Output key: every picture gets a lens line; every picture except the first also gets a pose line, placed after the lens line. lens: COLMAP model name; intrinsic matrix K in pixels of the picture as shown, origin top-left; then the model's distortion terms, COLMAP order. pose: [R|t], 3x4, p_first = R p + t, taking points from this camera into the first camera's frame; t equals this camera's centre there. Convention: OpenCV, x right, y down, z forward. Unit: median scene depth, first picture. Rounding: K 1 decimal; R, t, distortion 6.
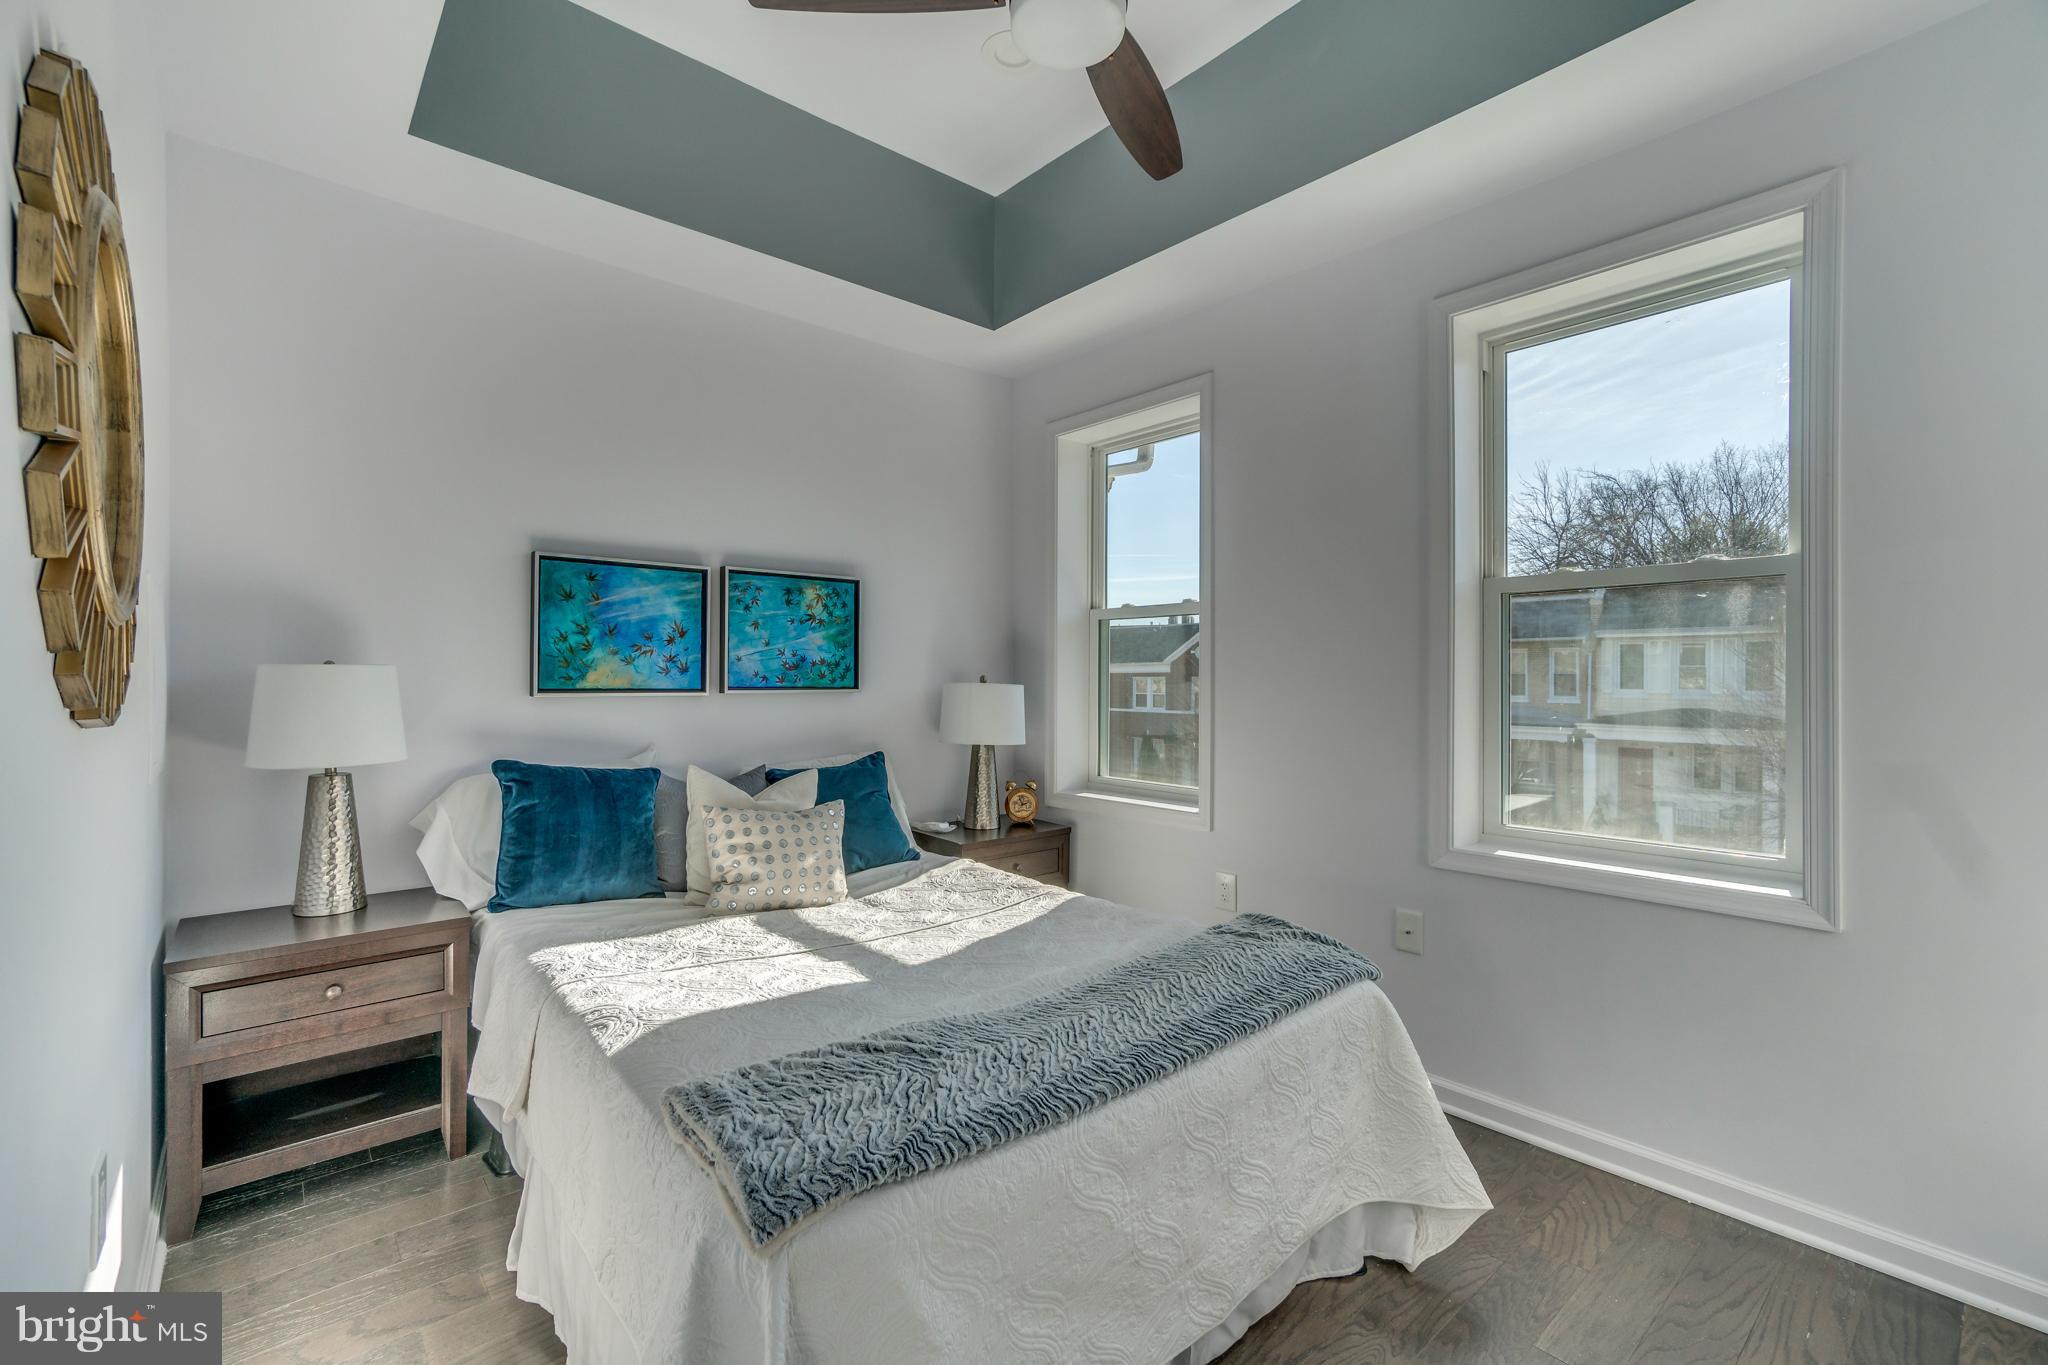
lens RADIAL K [[884.9, 0, 1024.7], [0, 884.9, 690.3], [0, 0, 1]] dist [-0.020251, 0.013453]
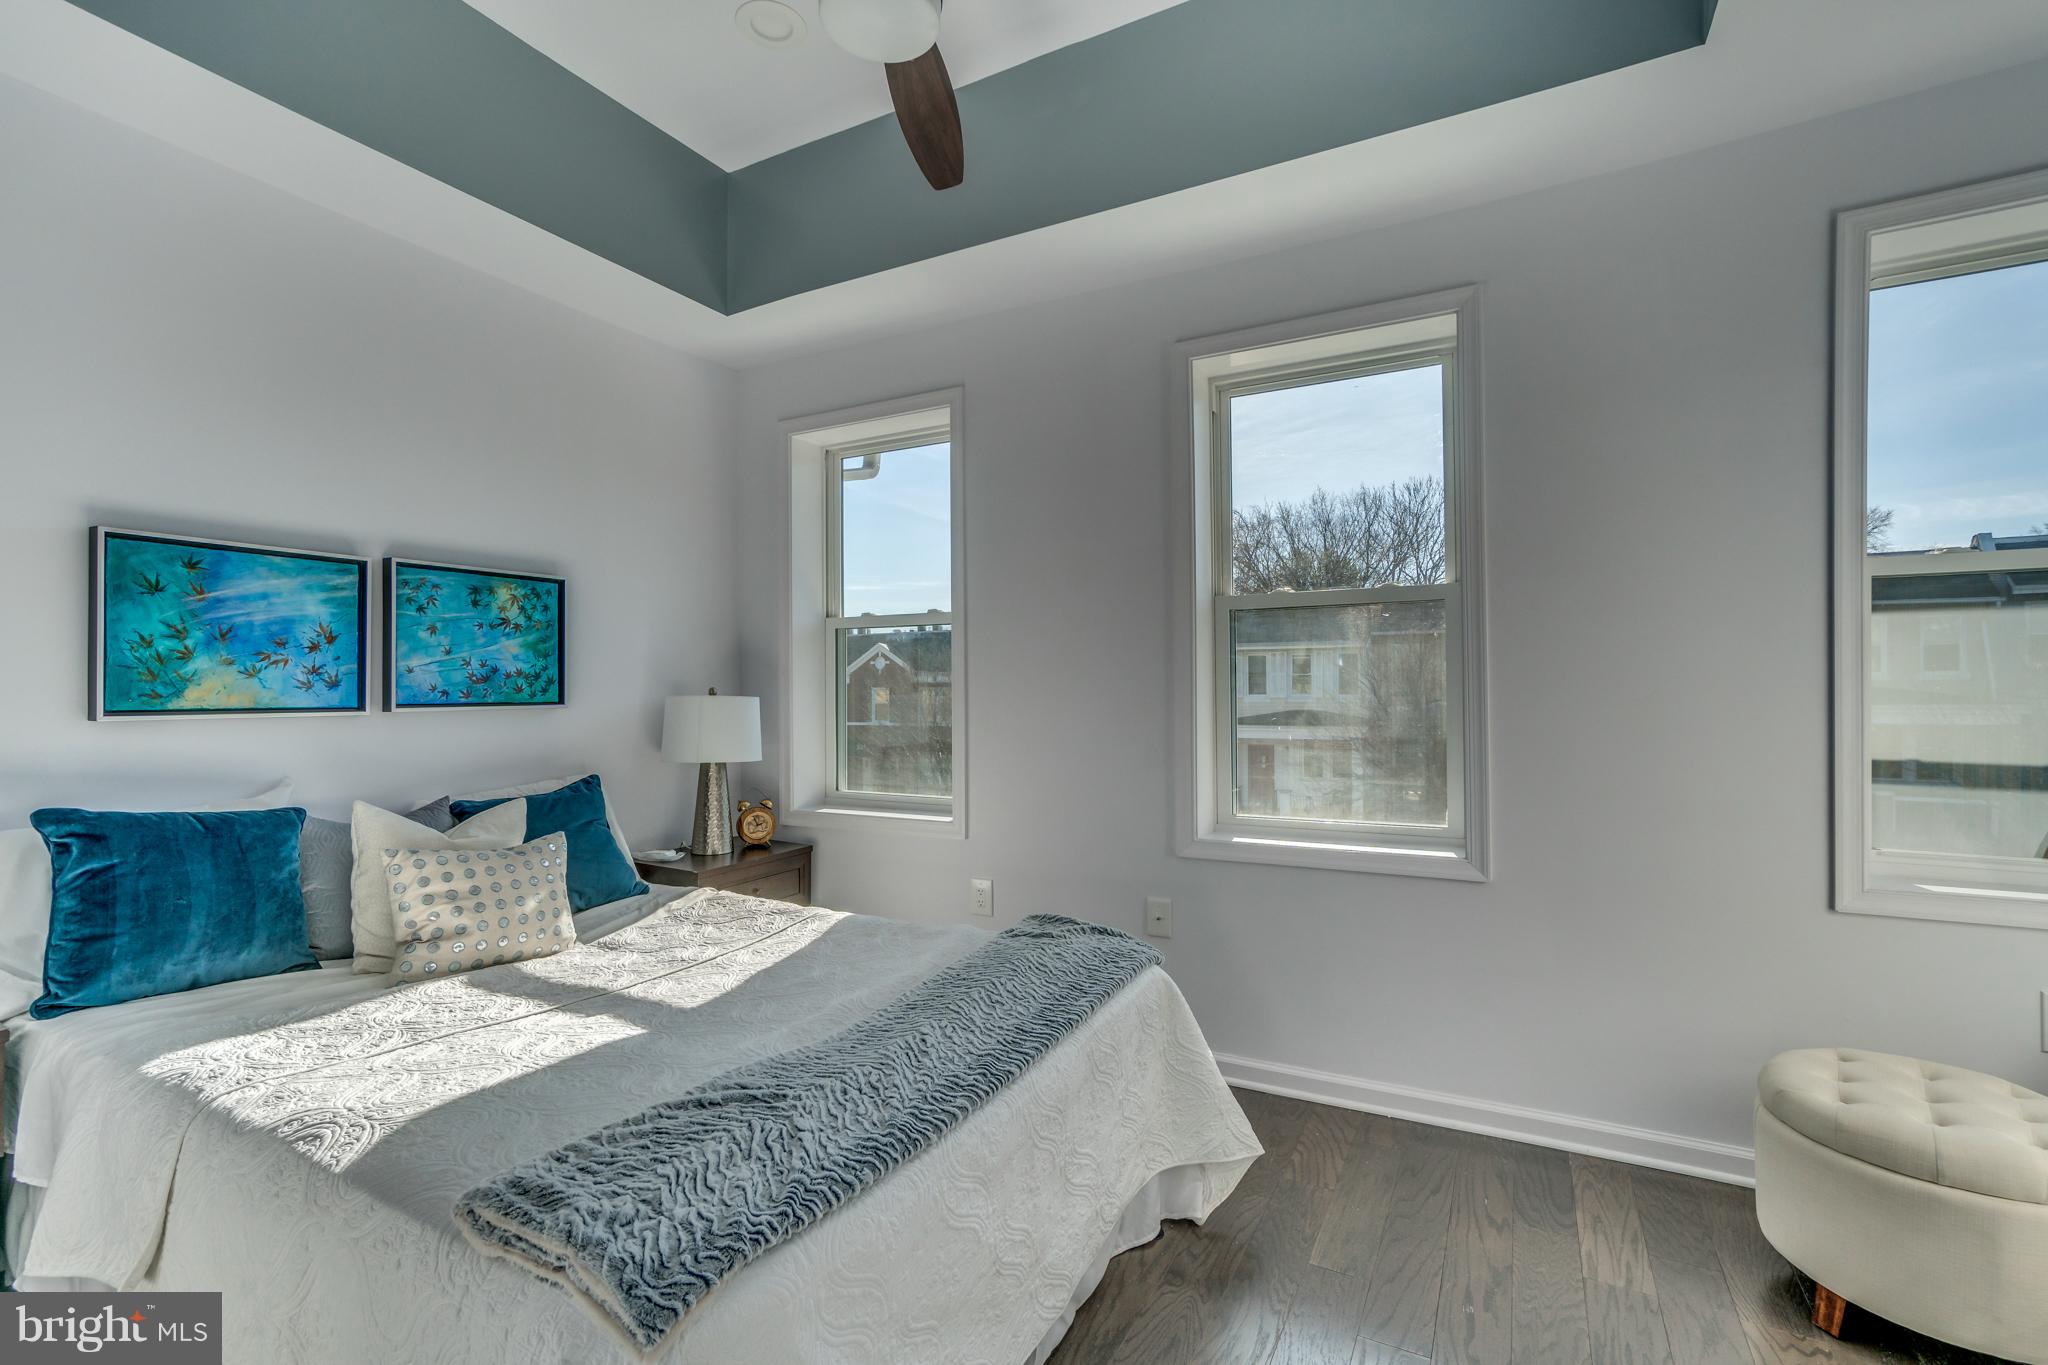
lens RADIAL K [[896.7, 0, 1024.0], [0, 896.7, 693.8], [0, 0, 1]] dist [-0.023145, 0.016169]
pose [[0.935486, -0.012015, 0.353159, -0.101397], [0.015071, 0.999869, -0.005904, 0.000522], [-0.353041, 0.010846, 0.935545, 0.019083]]
